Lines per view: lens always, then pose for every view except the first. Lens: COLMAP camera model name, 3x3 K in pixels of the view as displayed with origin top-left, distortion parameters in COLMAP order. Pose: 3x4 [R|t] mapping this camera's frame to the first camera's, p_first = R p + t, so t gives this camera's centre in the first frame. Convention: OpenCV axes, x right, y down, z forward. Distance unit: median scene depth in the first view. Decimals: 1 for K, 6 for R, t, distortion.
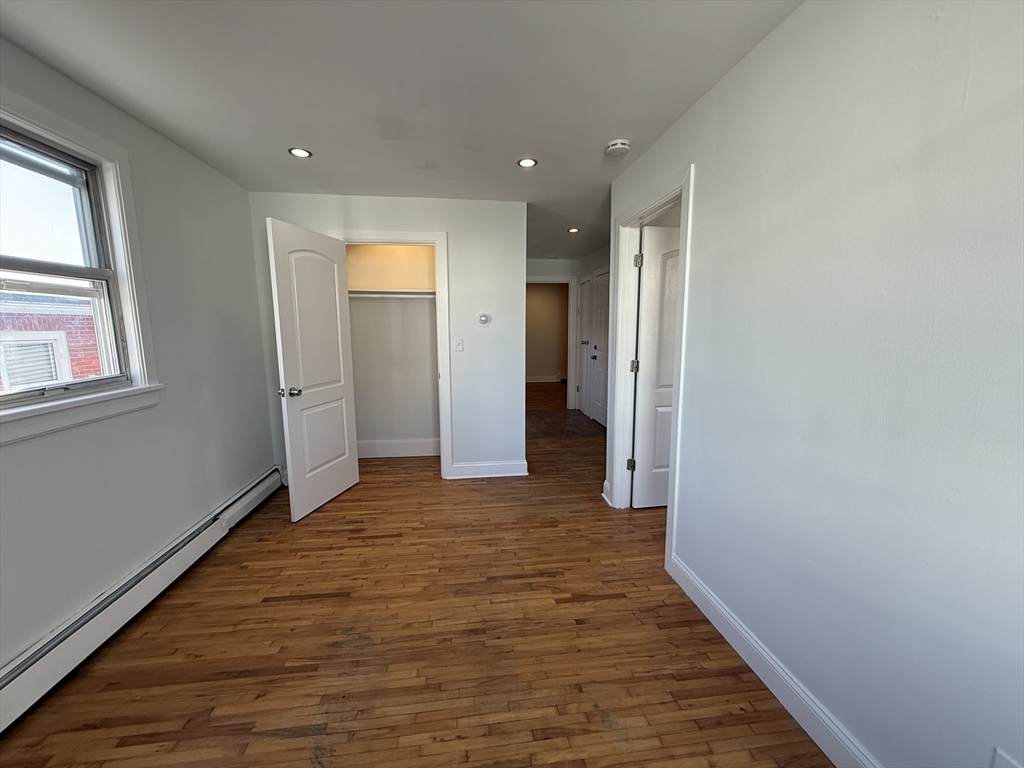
lens RADIAL K [[427.0, 0, 512.4], [0, 427.0, 381.1], [0, 0, 1]] dist [0.000402, 0.000028]
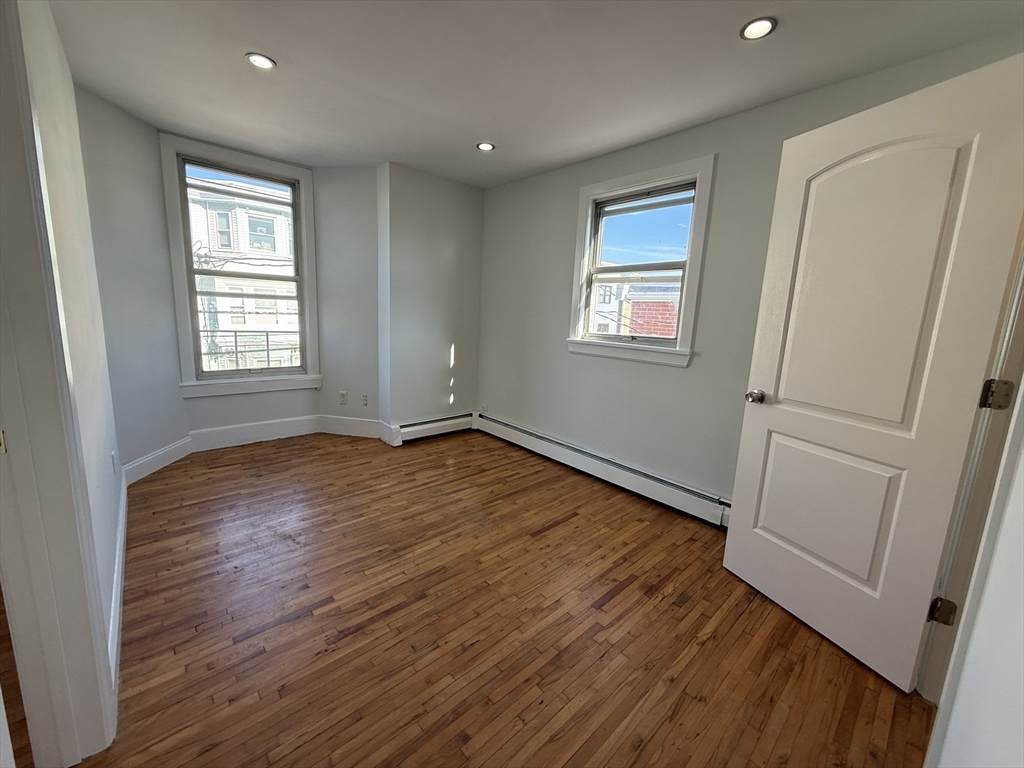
lens RADIAL K [[427.0, 0, 512.4], [0, 427.0, 381.1], [0, 0, 1]] dist [0.000402, 0.000028]
pose [[-0.836995, 0.053533, -0.544586, 0.228888], [-0.111809, 0.957477, 0.265964, -0.166216], [0.535667, 0.283500, -0.795418, 1.643072]]
